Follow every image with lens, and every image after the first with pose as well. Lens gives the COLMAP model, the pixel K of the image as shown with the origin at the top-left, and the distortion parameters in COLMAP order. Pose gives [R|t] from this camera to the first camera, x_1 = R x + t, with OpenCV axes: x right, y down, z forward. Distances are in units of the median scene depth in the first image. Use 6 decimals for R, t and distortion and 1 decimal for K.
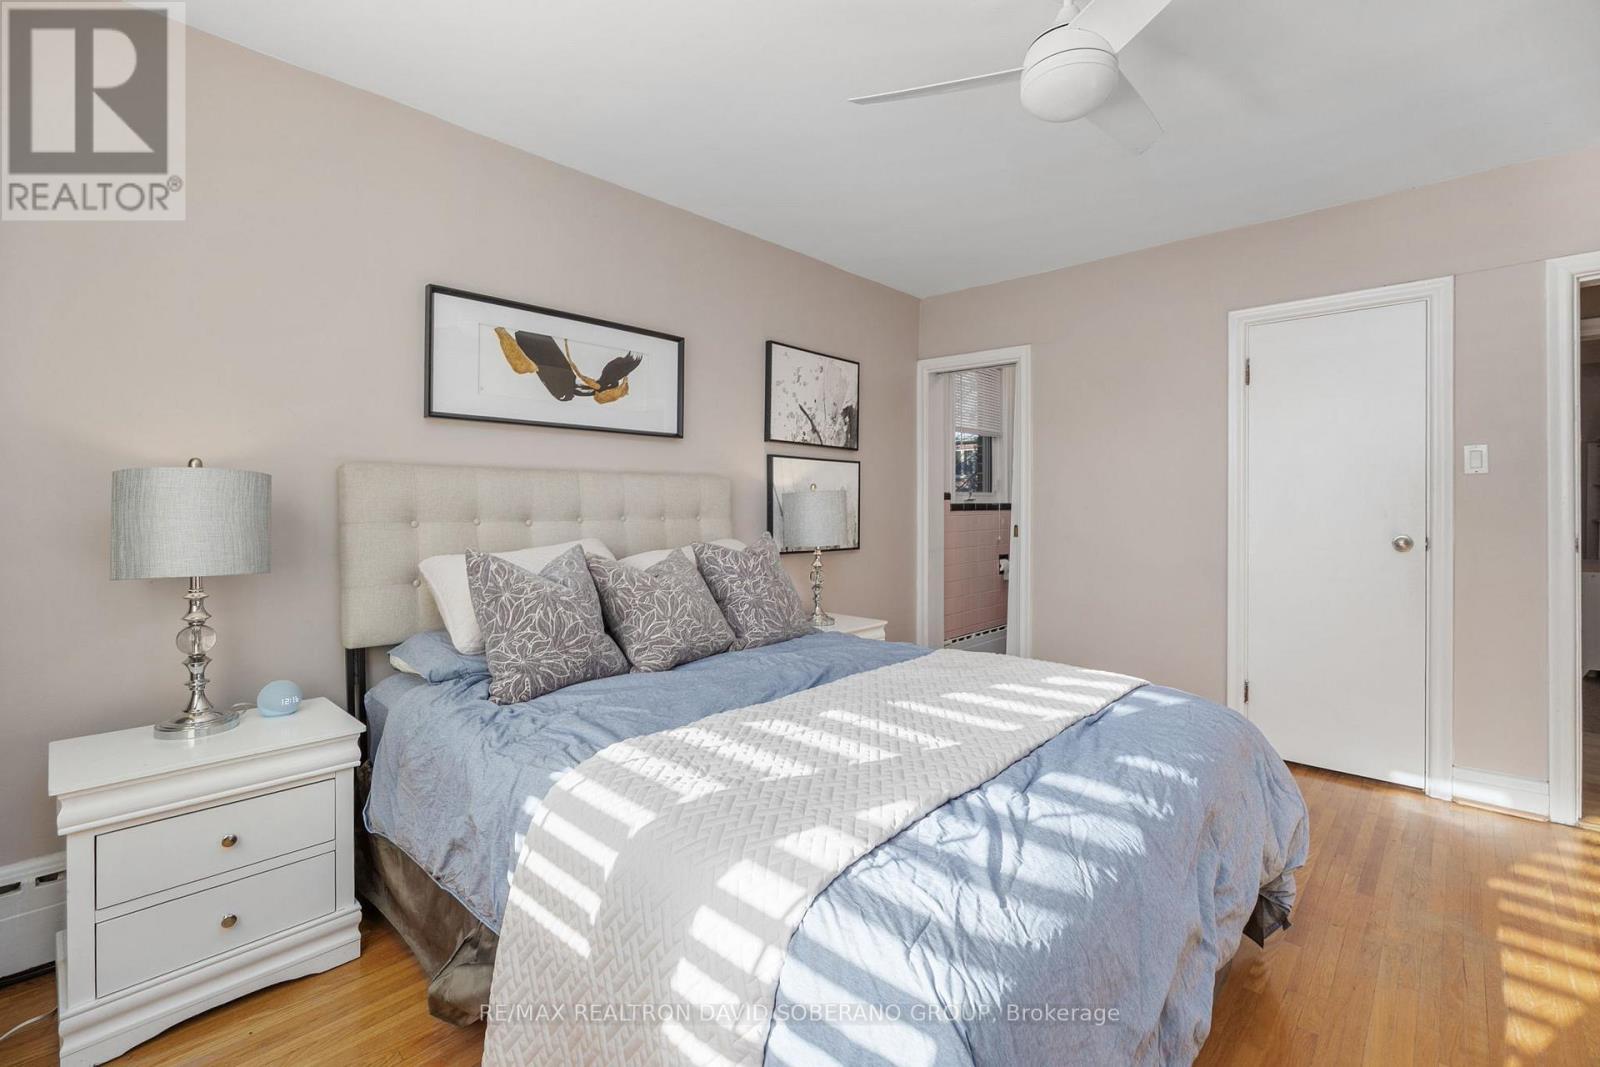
lens RADIAL K [[664.2, 0, 795.2], [0, 664.2, 515.8], [0, 0, 1]] dist [0.000098, 0.000057]
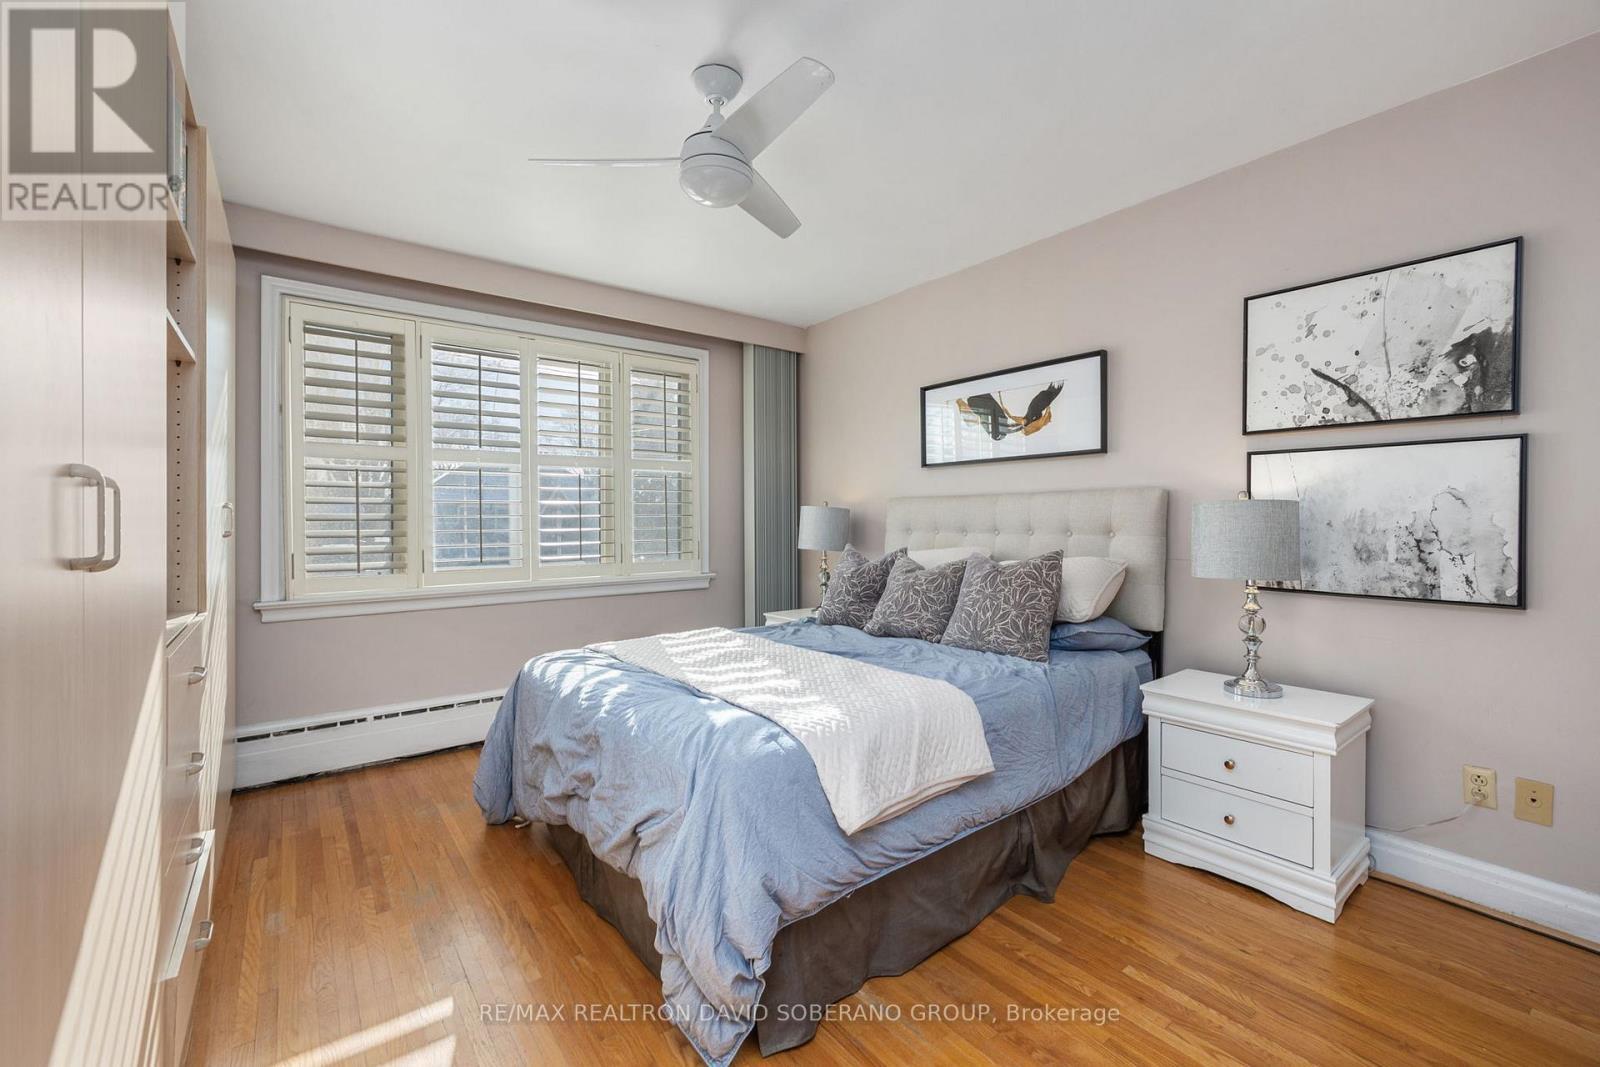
lens RADIAL K [[664.2, 0, 795.2], [0, 664.2, 515.8], [0, 0, 1]] dist [0.000098, 0.000057]
pose [[-0.112699, 0.004930, -0.993617, 0.848111], [0.001045, 0.999988, 0.004843, -0.028835], [0.993629, -0.000493, -0.112703, 0.656582]]
